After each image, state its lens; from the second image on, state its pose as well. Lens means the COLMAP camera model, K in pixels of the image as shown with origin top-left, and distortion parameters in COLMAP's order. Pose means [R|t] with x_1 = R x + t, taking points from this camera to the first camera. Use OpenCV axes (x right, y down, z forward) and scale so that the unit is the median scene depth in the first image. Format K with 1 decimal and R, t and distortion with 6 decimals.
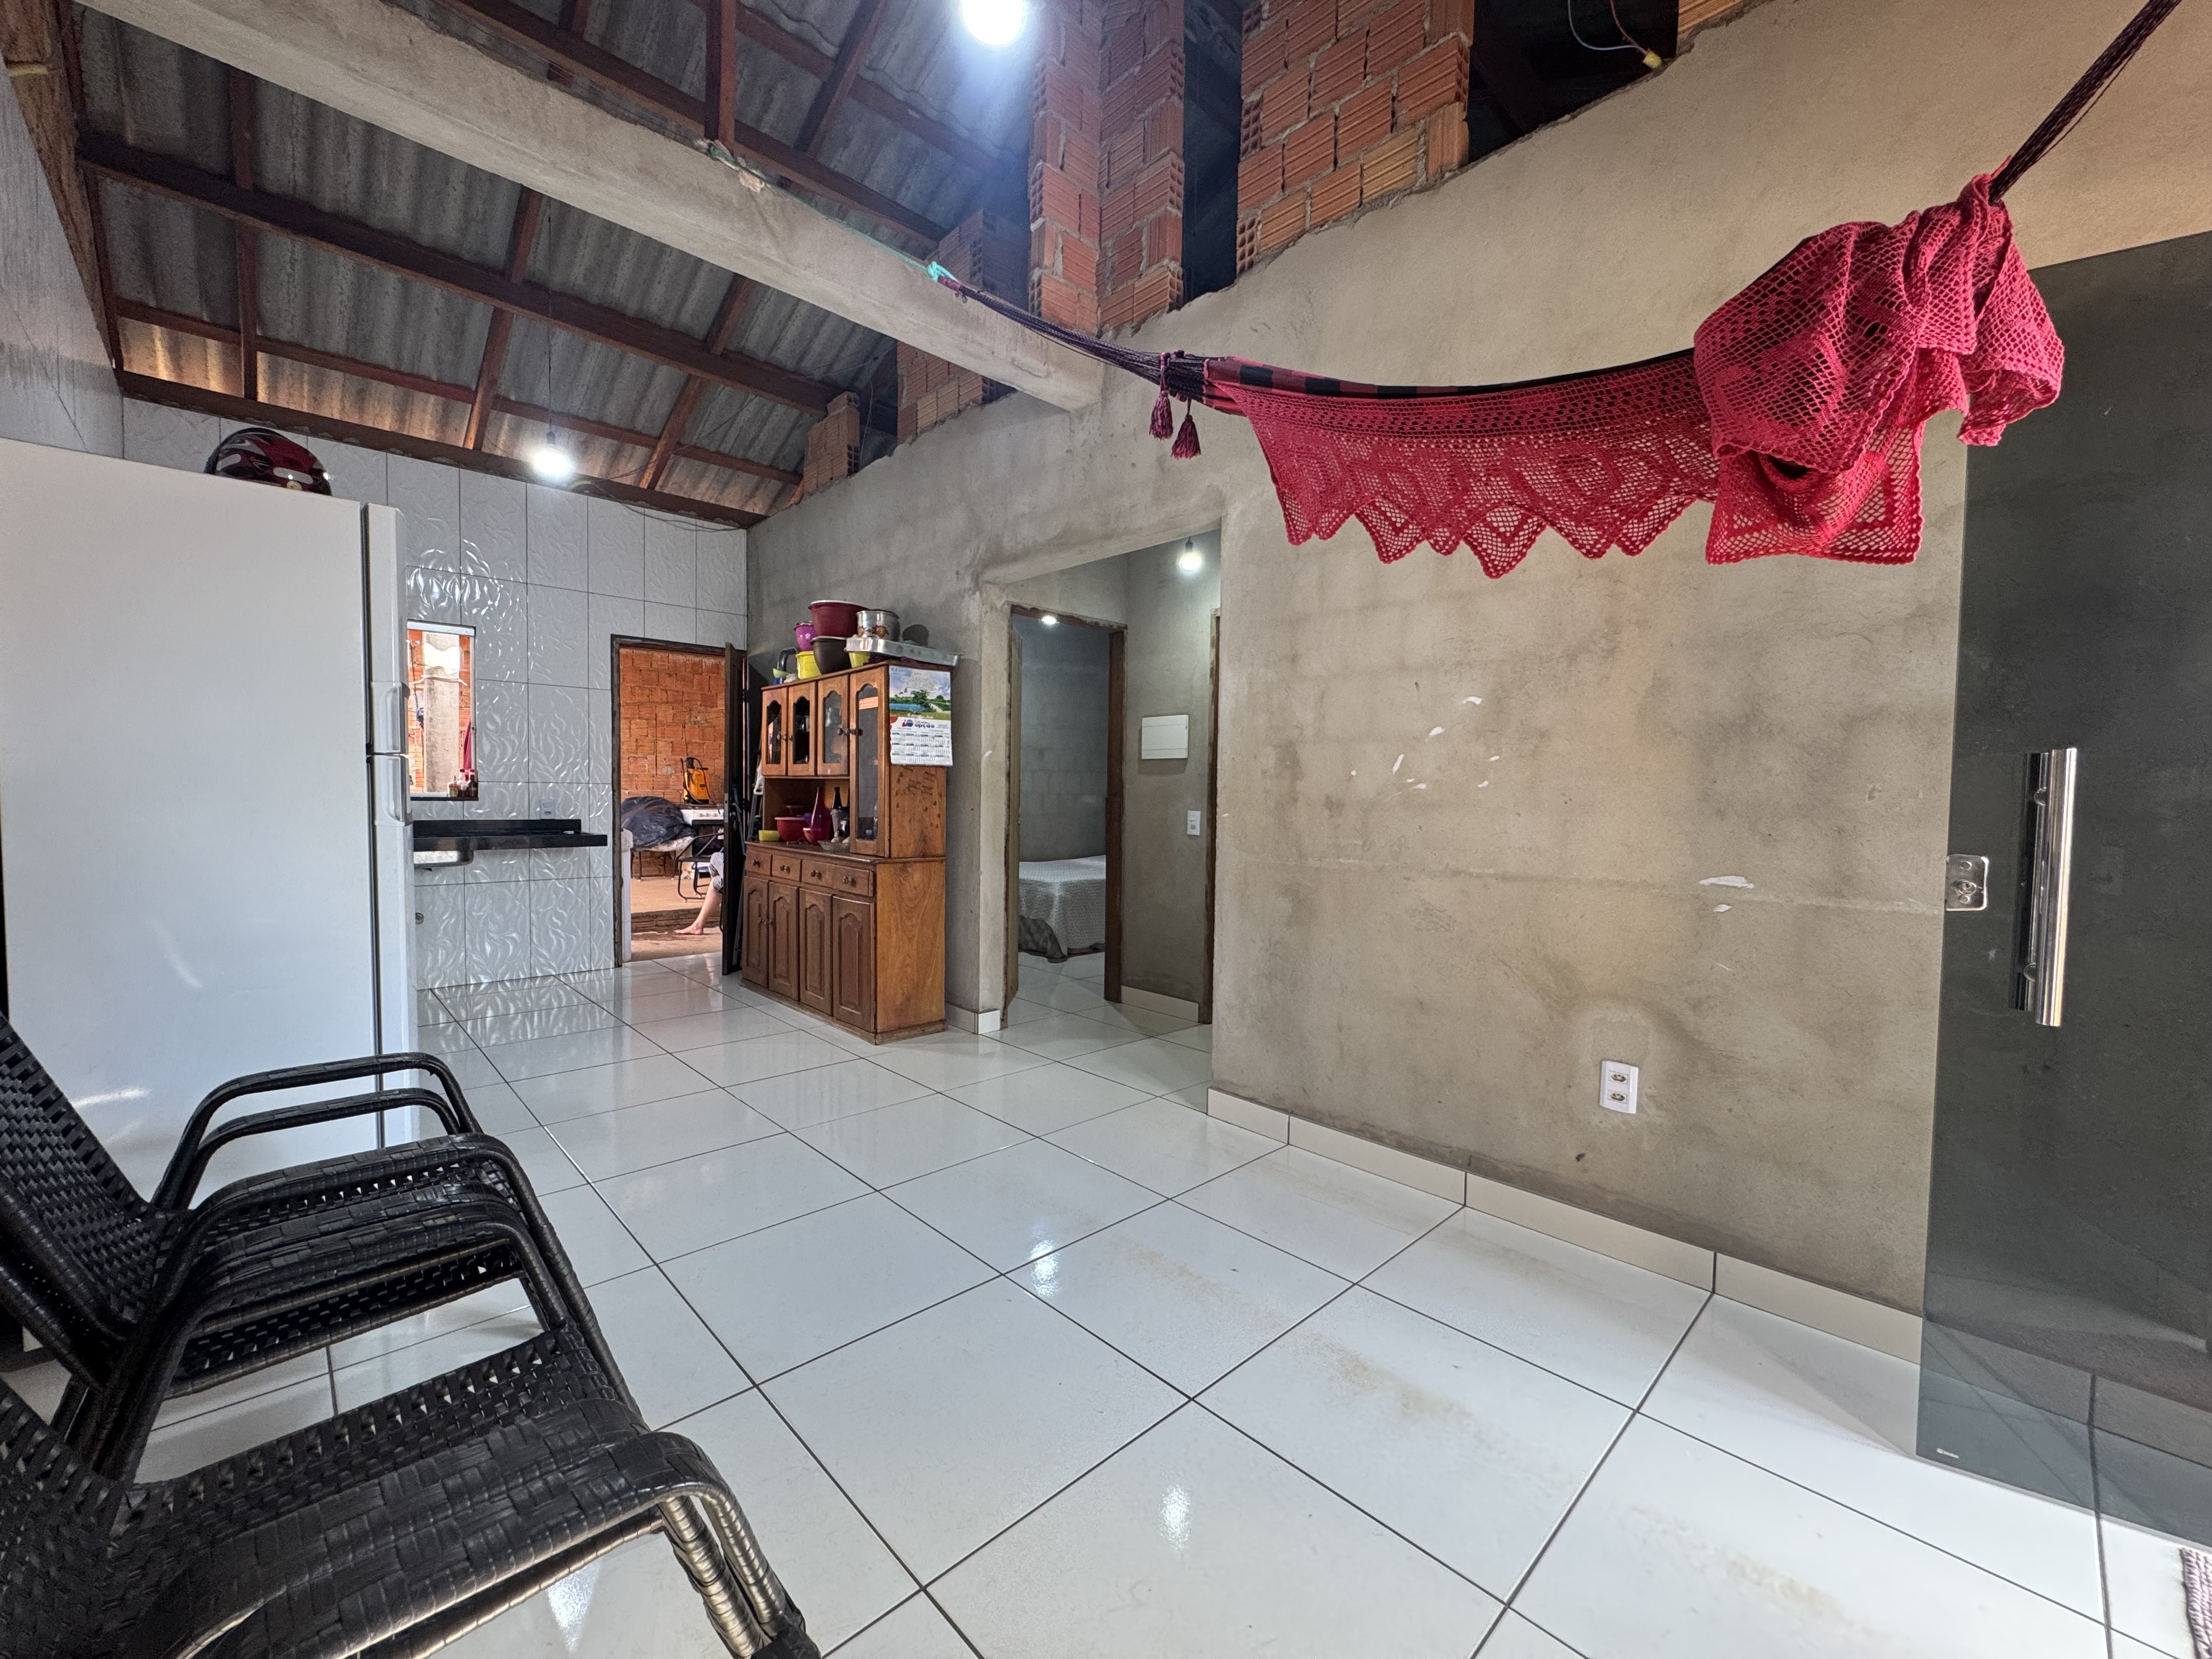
lens RADIAL K [[889.5, 0, 1112.7], [0, 889.5, 821.4], [0, 0, 1]] dist [-0.004645, 0.000580]
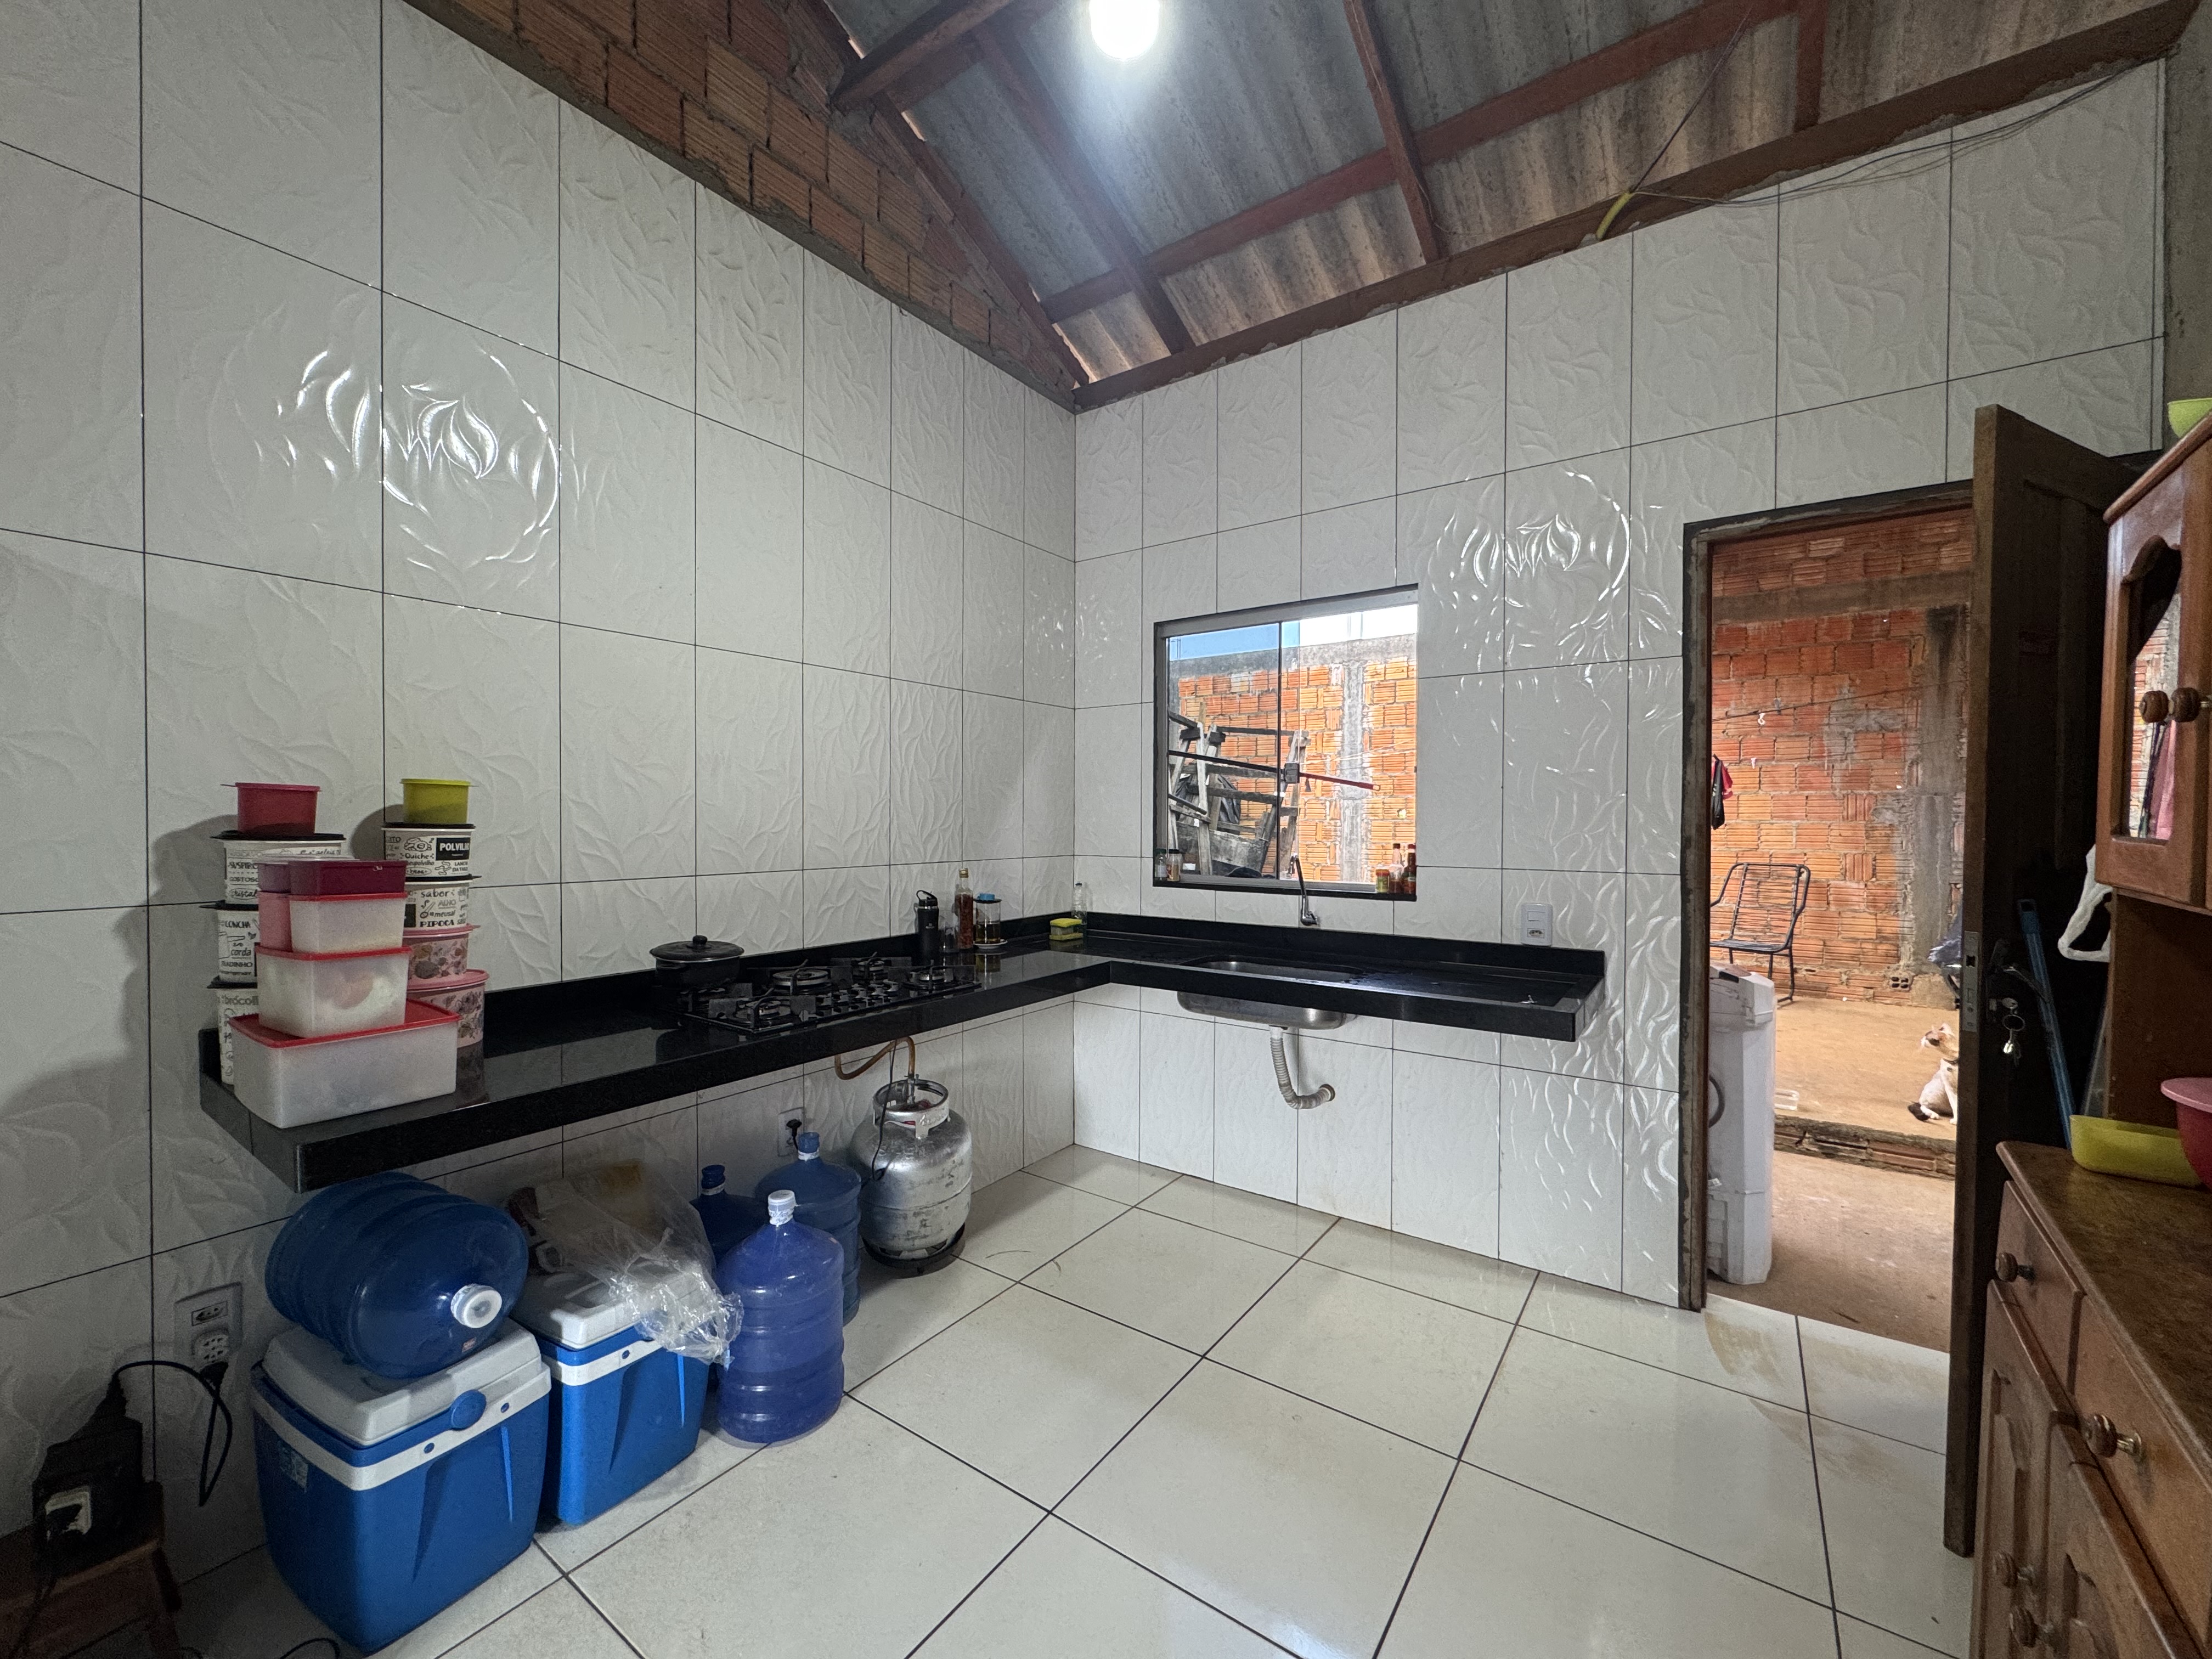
lens RADIAL K [[889.5, 0, 1115.9], [0, 889.5, 830.6], [0, 0, 1]] dist [-0.004645, 0.000580]
pose [[0.189300, -0.006604, -0.981897, -0.204047], [-0.046613, 0.998790, -0.015704, -0.046114], [0.980812, 0.048742, 0.188763, 0.670470]]
